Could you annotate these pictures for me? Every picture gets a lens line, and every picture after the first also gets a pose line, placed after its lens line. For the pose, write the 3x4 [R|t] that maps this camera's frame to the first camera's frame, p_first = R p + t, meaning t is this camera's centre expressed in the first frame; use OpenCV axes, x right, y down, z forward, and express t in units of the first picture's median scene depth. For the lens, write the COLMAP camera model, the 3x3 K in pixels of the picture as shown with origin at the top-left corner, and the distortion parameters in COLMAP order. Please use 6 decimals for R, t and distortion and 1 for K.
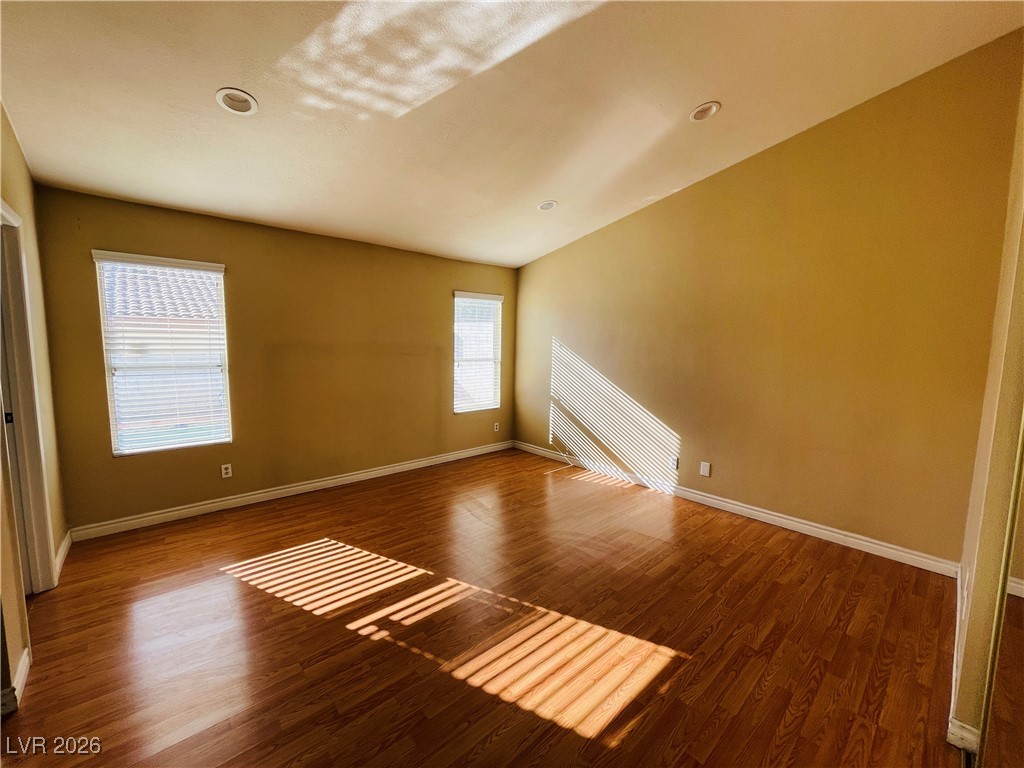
lens RADIAL K [[412.9, 0, 512.7], [0, 412.9, 385.2], [0, 0, 1]] dist [0.001020, 0.000640]
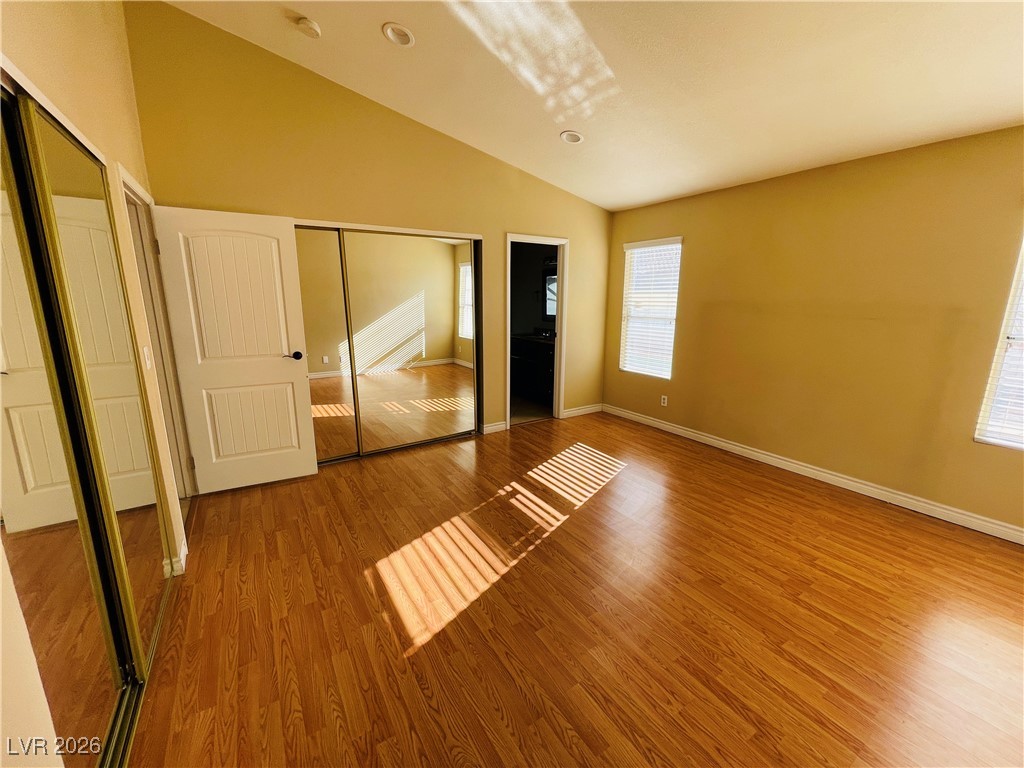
lens RADIAL K [[410.9, 0, 513.0], [0, 410.9, 386.2], [0, 0, 1]] dist [0.000430, -0.002838]
pose [[-0.161752, 0.192600, -0.967854, 0.950773], [-0.110230, 0.971105, 0.211669, -0.088468], [0.980656, 0.140925, -0.135848, 1.067387]]
